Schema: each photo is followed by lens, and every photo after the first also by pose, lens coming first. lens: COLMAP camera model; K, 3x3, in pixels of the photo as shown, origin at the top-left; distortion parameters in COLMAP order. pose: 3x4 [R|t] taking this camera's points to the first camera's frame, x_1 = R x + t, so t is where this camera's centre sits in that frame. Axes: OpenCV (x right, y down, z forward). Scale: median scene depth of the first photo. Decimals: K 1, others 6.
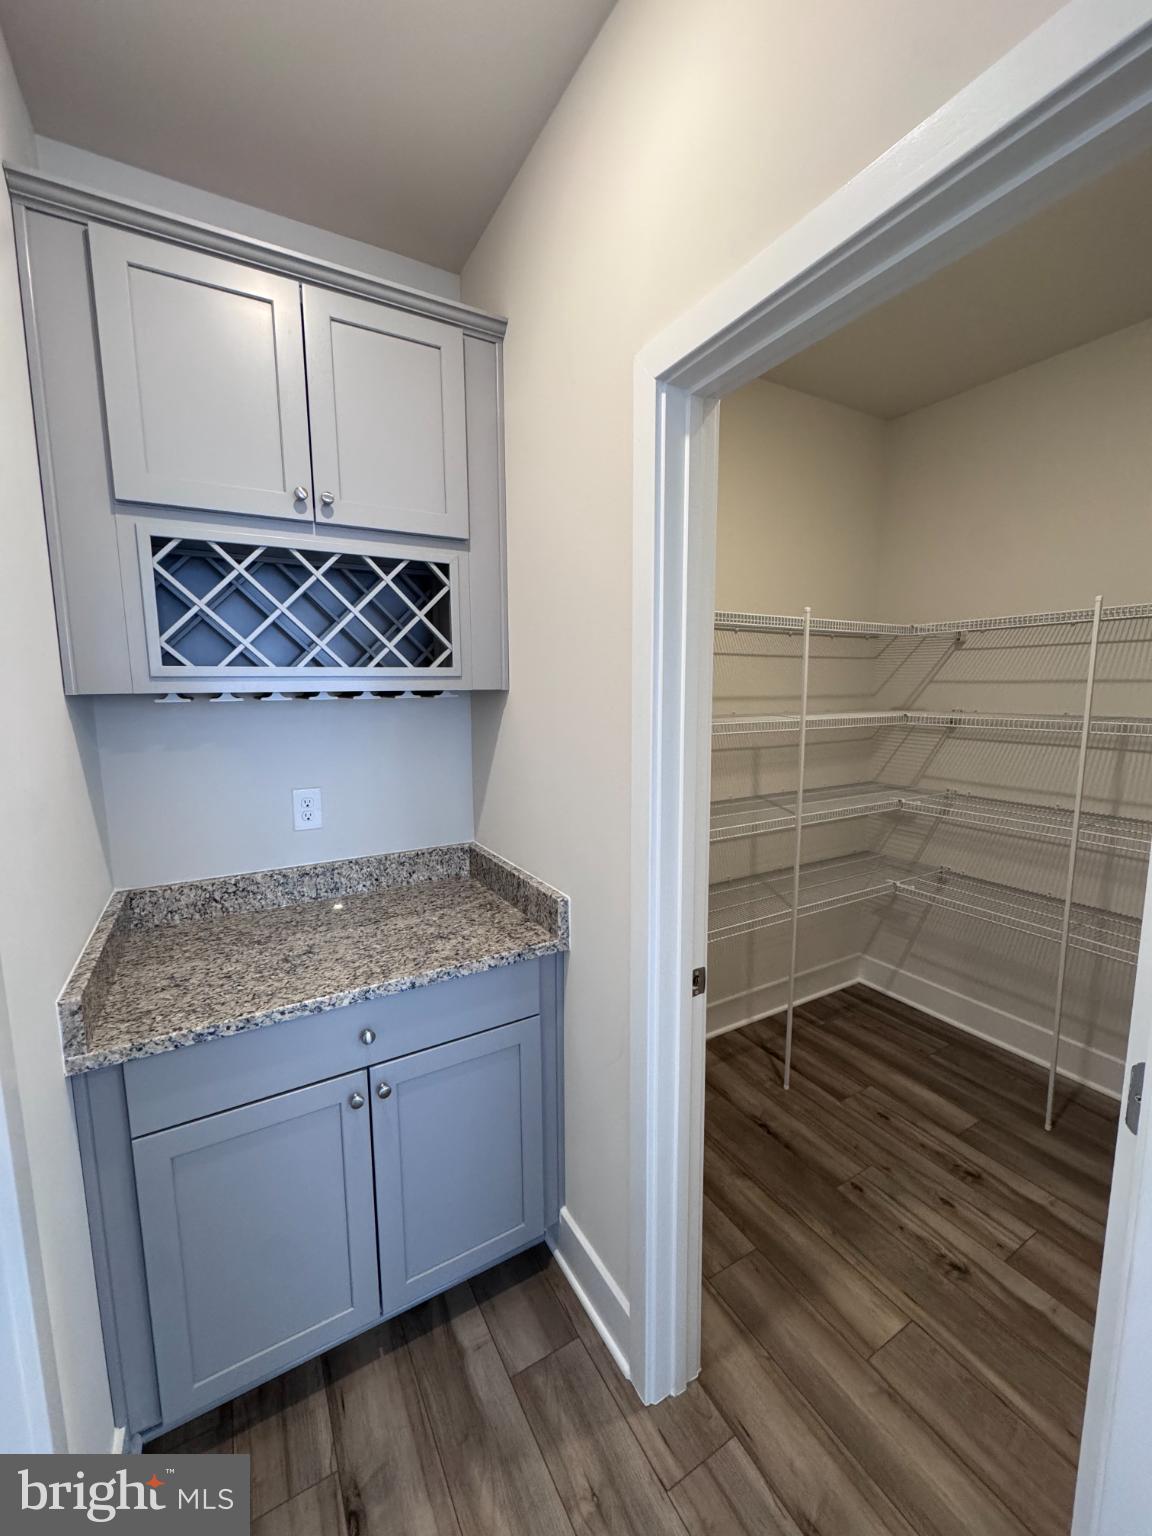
lens RADIAL K [[607.6, 0, 576.0], [0, 607.6, 768.0], [0, 0, 1]] dist [-0.005881, 0.000196]
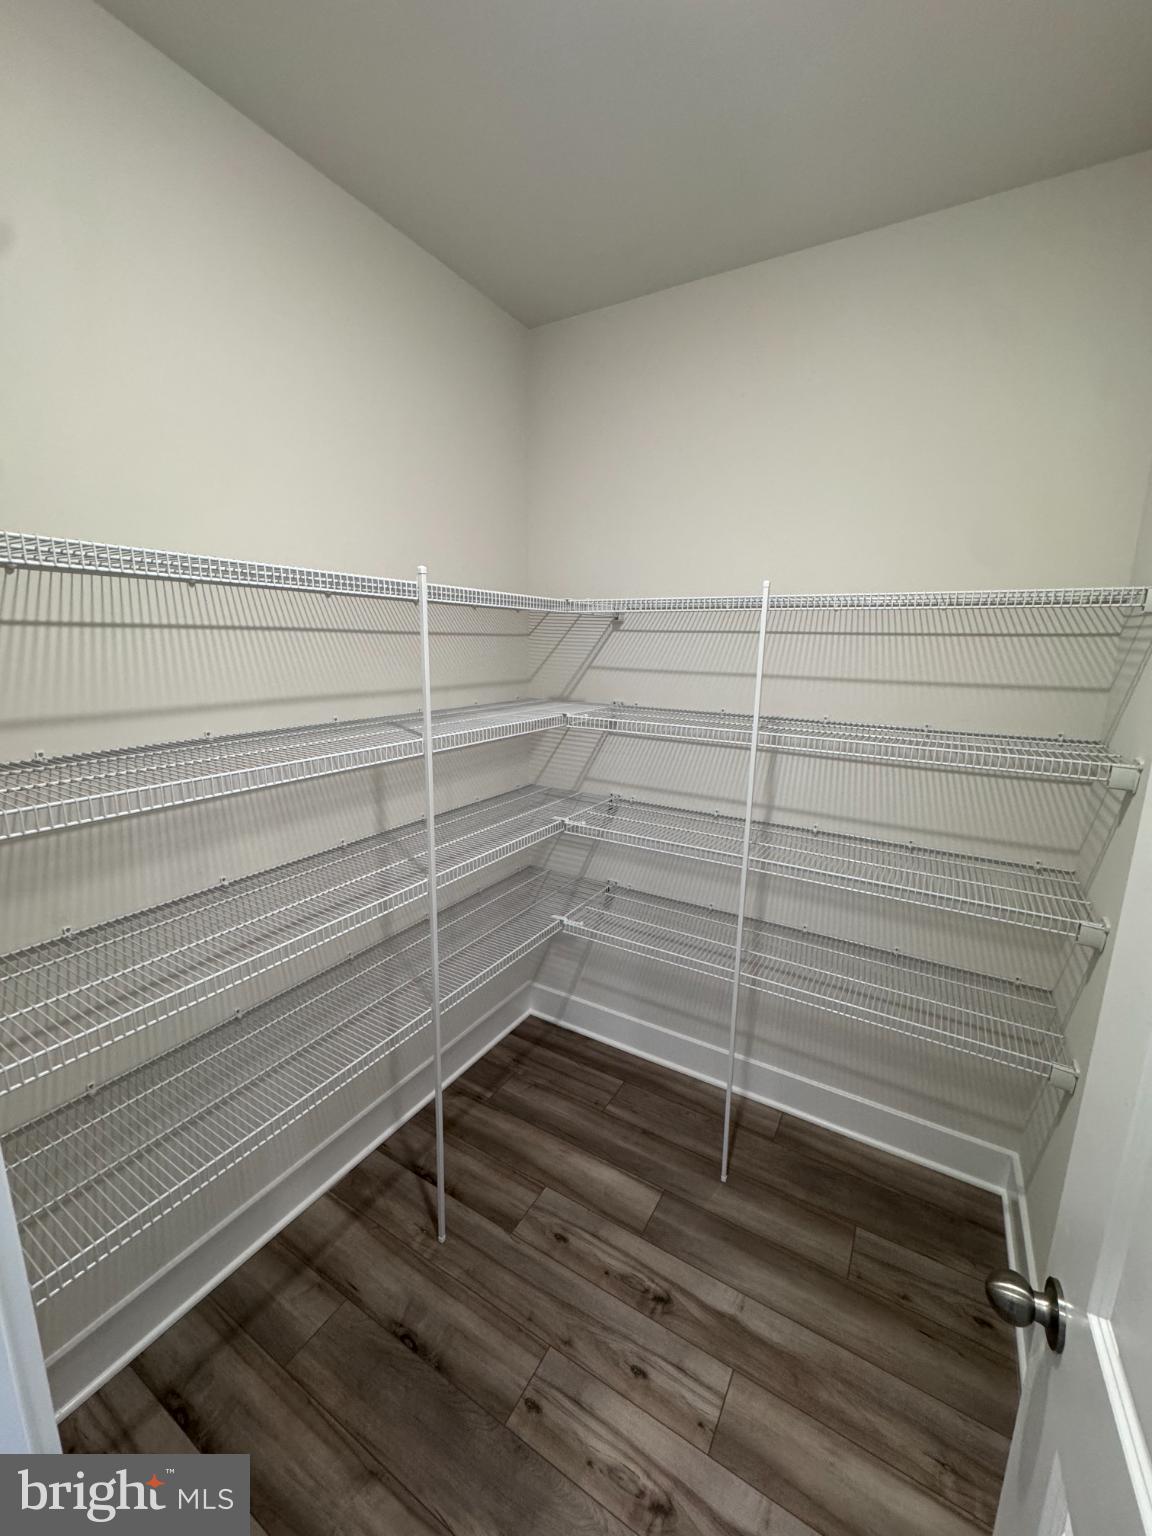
lens RADIAL K [[614.5, 0, 568.7], [0, 614.5, 764.3], [0, 0, 1]] dist [-0.018639, 0.000001]
pose [[0.876805, -0.072370, 0.475370, 0.162632], [0.041313, 0.996292, 0.075474, -0.082392], [-0.479069, -0.046537, 0.876543, 0.291565]]
